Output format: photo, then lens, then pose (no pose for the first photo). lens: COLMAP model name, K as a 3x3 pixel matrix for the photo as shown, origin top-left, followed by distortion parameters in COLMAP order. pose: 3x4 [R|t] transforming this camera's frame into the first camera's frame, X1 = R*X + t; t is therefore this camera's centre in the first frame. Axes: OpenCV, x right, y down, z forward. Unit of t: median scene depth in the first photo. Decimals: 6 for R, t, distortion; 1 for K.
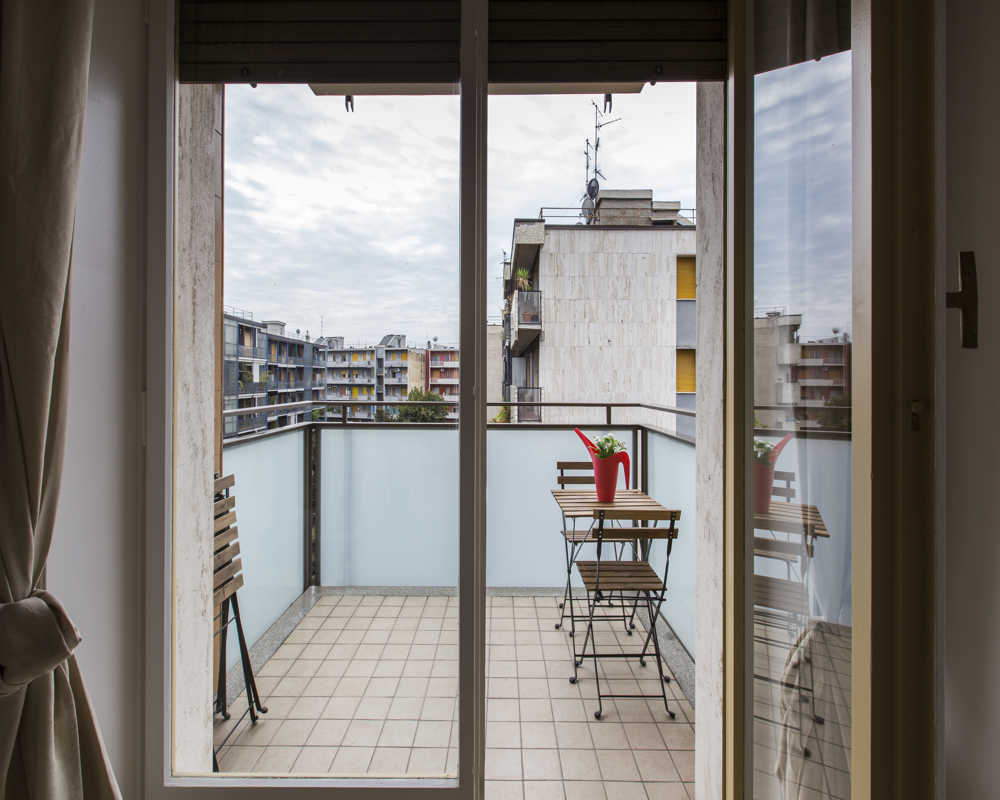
lens RADIAL K [[454.0, 0, 511.8], [0, 454.0, 398.3], [0, 0, 1]] dist [-0.001114, -0.000231]
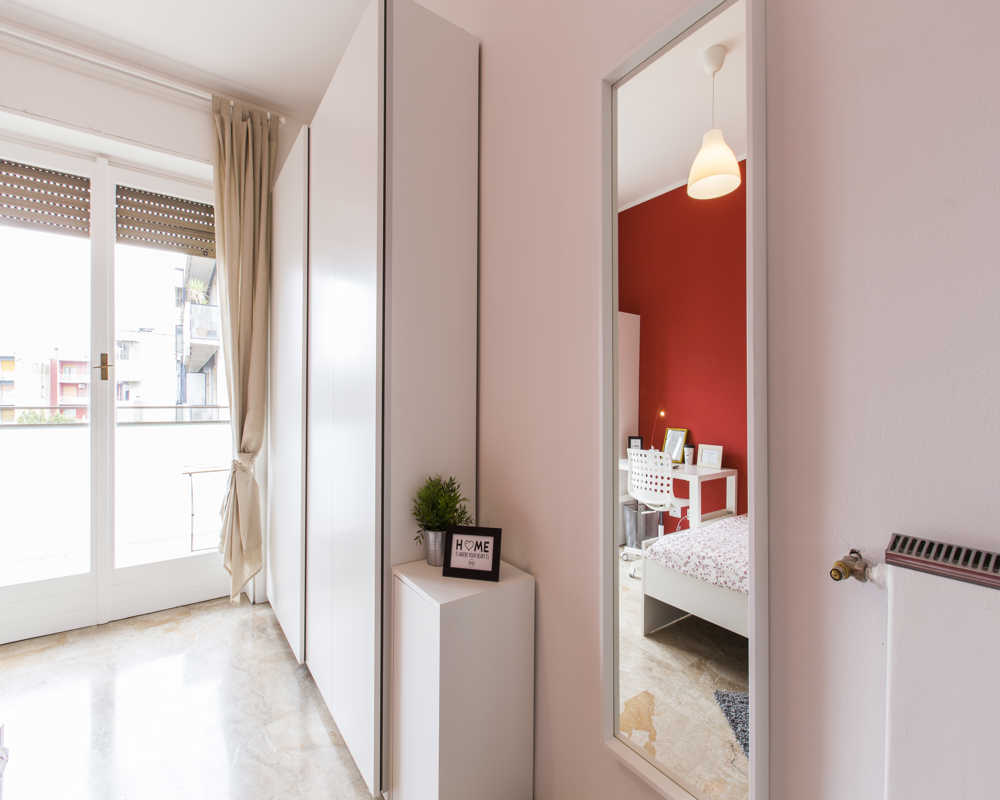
lens RADIAL K [[454.0, 0, 511.8], [0, 454.0, 398.3], [0, 0, 1]] dist [-0.001114, -0.000231]
pose [[0.820976, 0.005085, 0.570940, 0.020820], [0.020037, 0.999088, -0.037709, 0.008789], [-0.570611, 0.042398, 0.820125, -0.123821]]
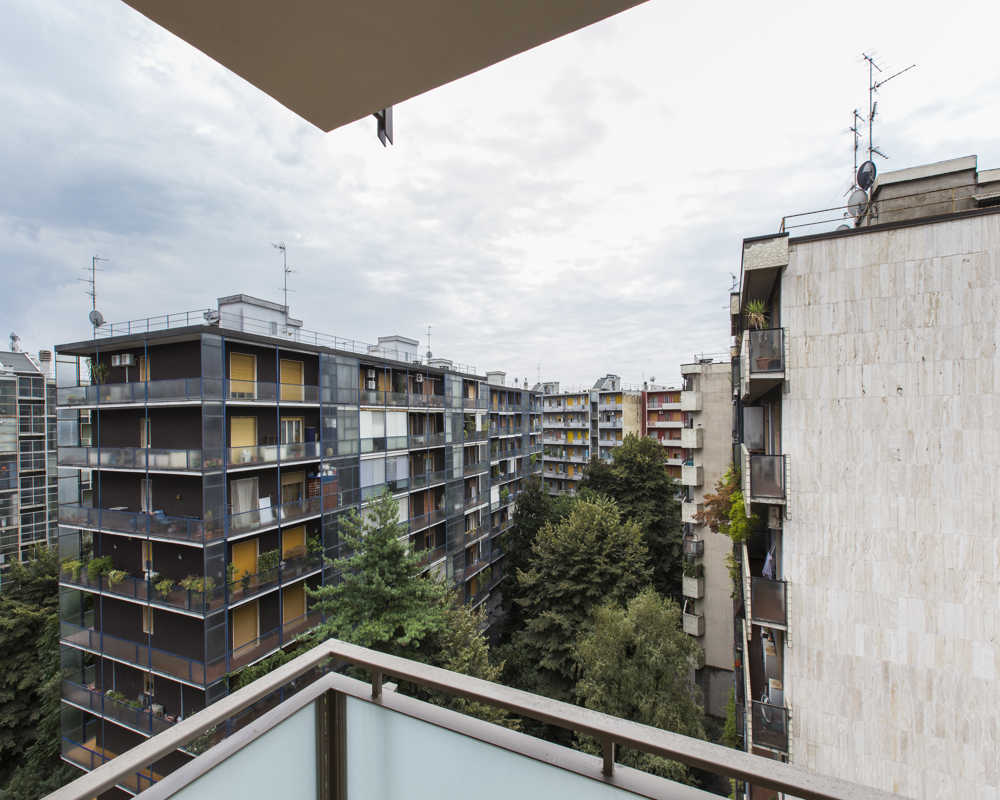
lens RADIAL K [[468.9, 0, 513.5], [0, 468.9, 426.5], [0, 0, 1]] dist [0.000147, -0.000062]
pose [[0.895399, -0.006524, -0.445216, 0.007102], [-0.004158, 0.999727, -0.023013, -0.045016], [0.445245, 0.022458, 0.895127, 0.096148]]
